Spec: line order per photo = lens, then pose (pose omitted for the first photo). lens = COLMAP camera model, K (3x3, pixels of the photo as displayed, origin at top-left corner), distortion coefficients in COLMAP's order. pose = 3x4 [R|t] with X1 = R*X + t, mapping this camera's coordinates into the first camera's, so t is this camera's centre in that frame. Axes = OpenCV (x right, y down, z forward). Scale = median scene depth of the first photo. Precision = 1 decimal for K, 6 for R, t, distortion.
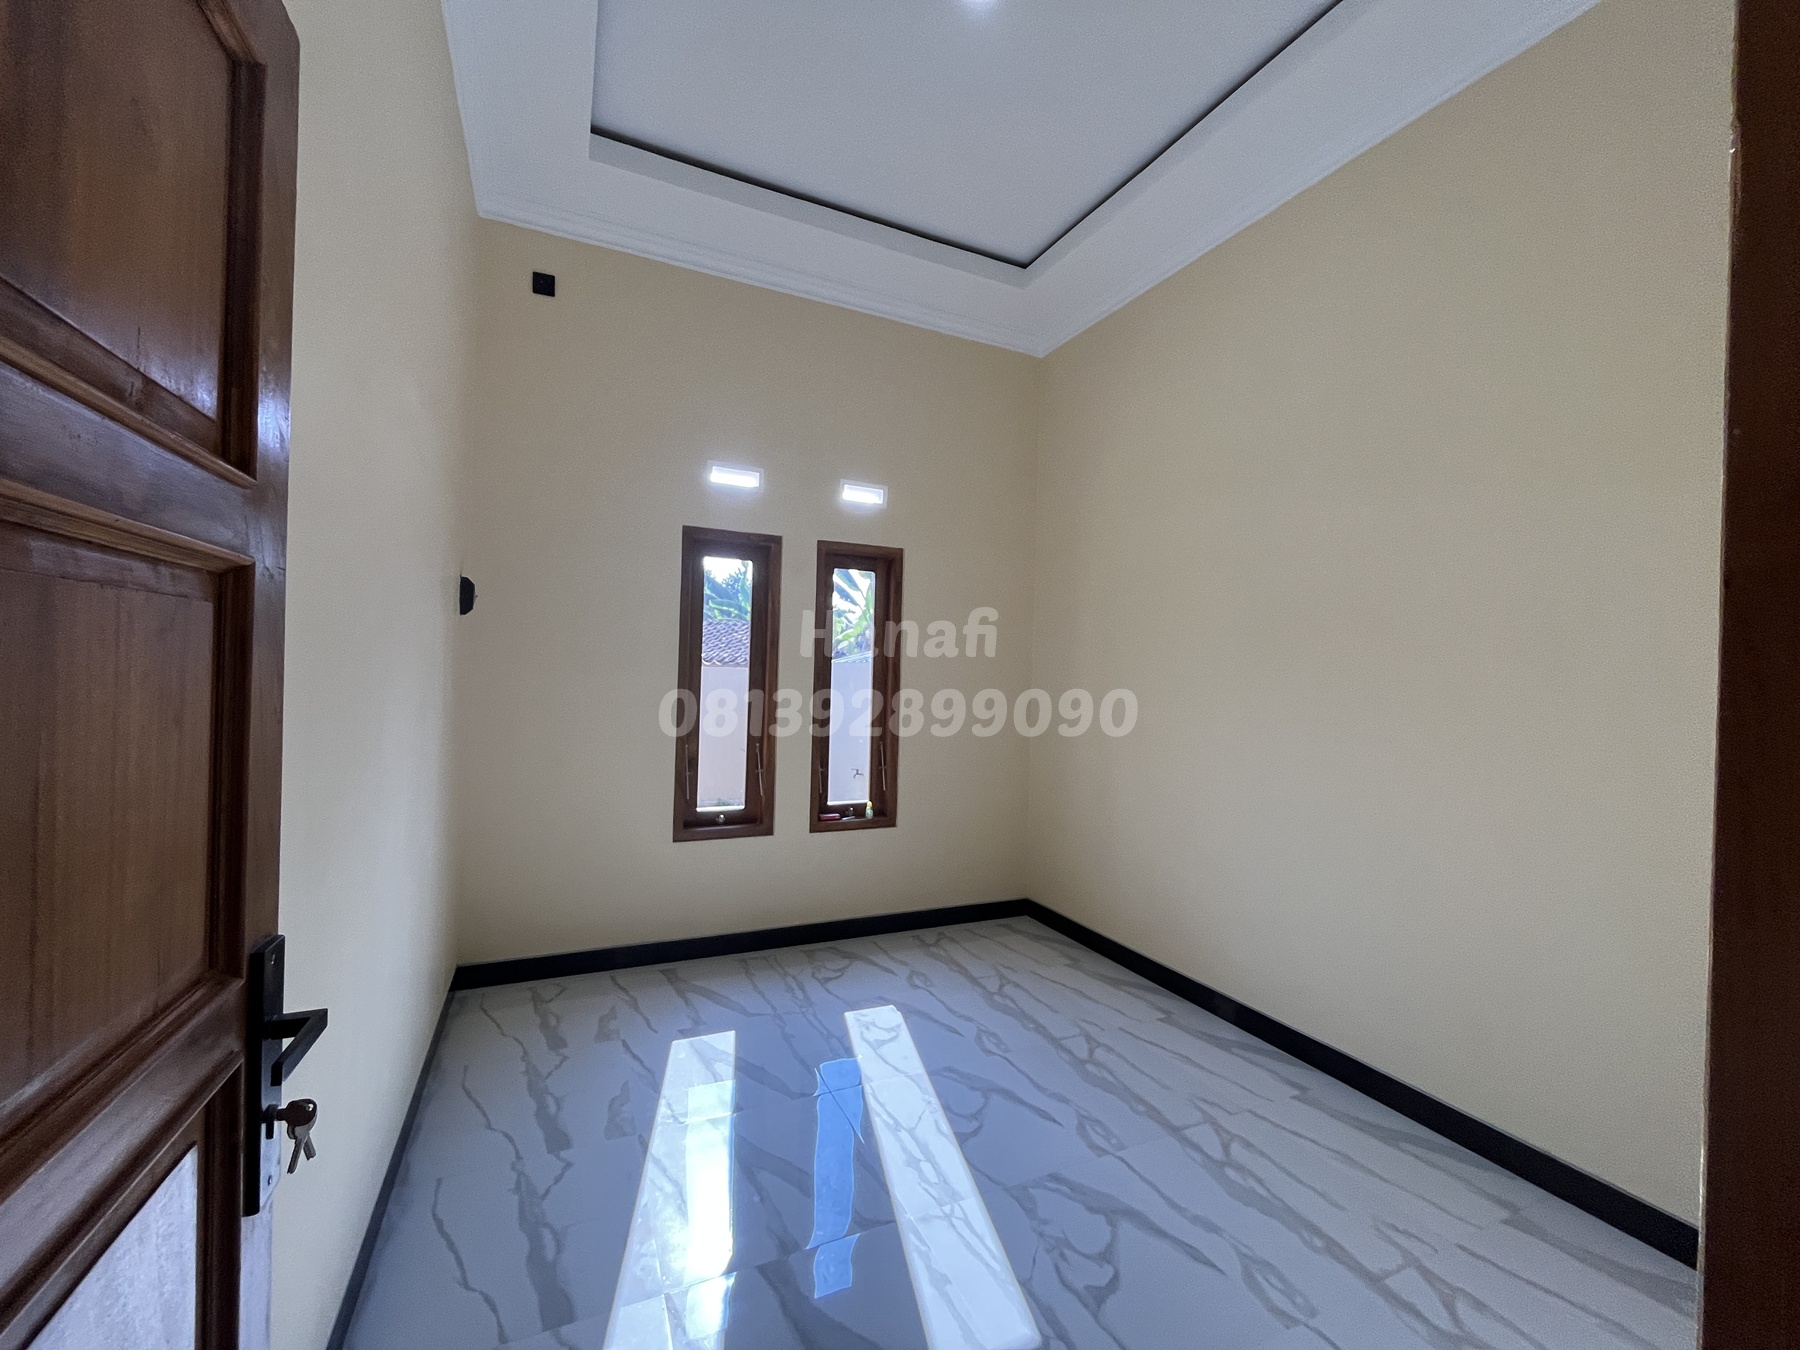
lens RADIAL K [[730.7, 0, 889.2], [0, 730.7, 677.6], [0, 0, 1]] dist [-0.003225, 0.000562]
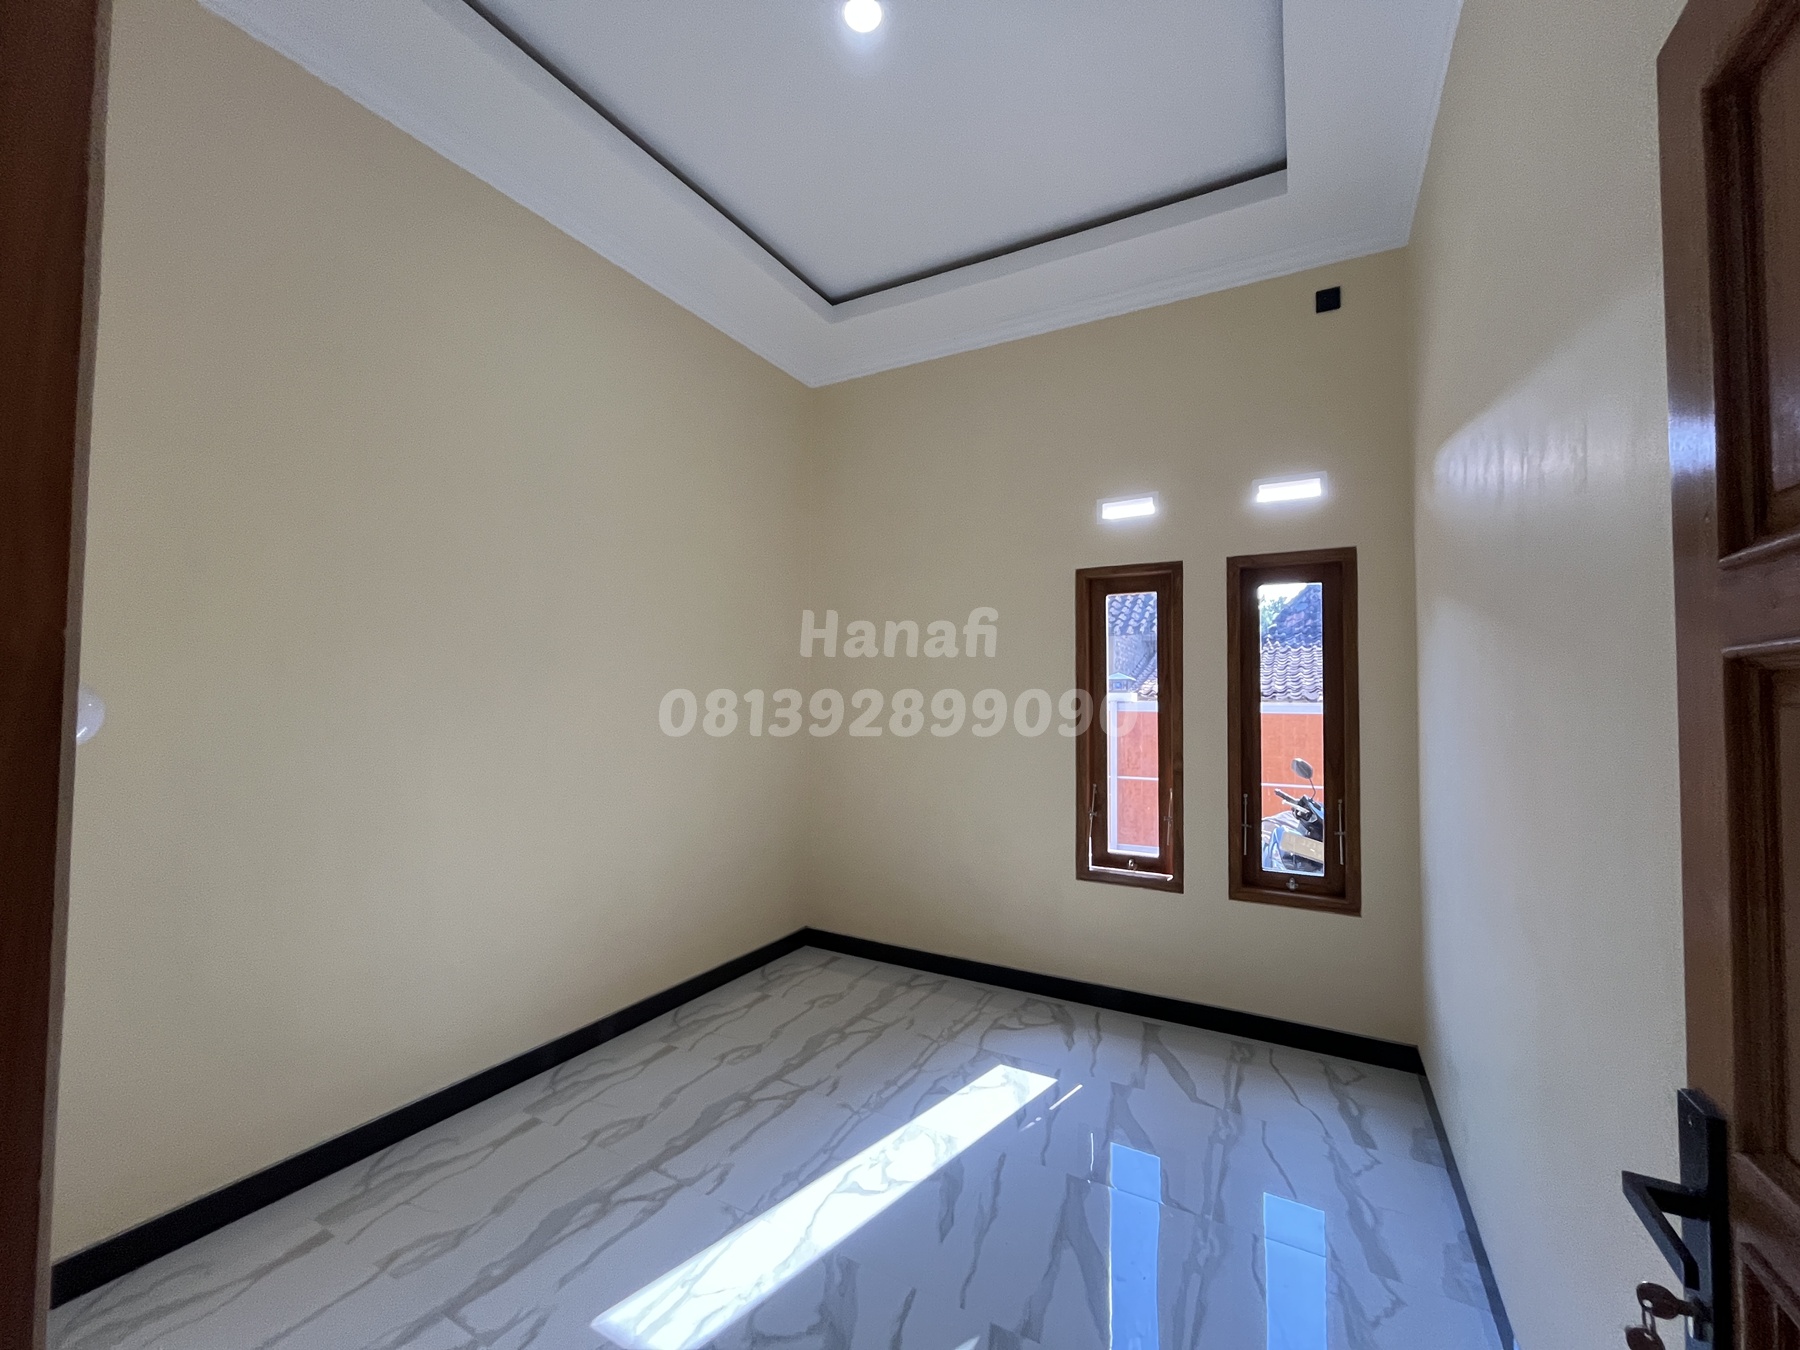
lens RADIAL K [[730.7, 0, 885.1], [0, 730.7, 664.0], [0, 0, 1]] dist [-0.003225, 0.000562]
pose [[0.590209, -0.068860, -0.804308, 0.366470], [0.002023, 0.996478, -0.083827, 0.012139], [0.807248, 0.047848, 0.588269, 0.172589]]
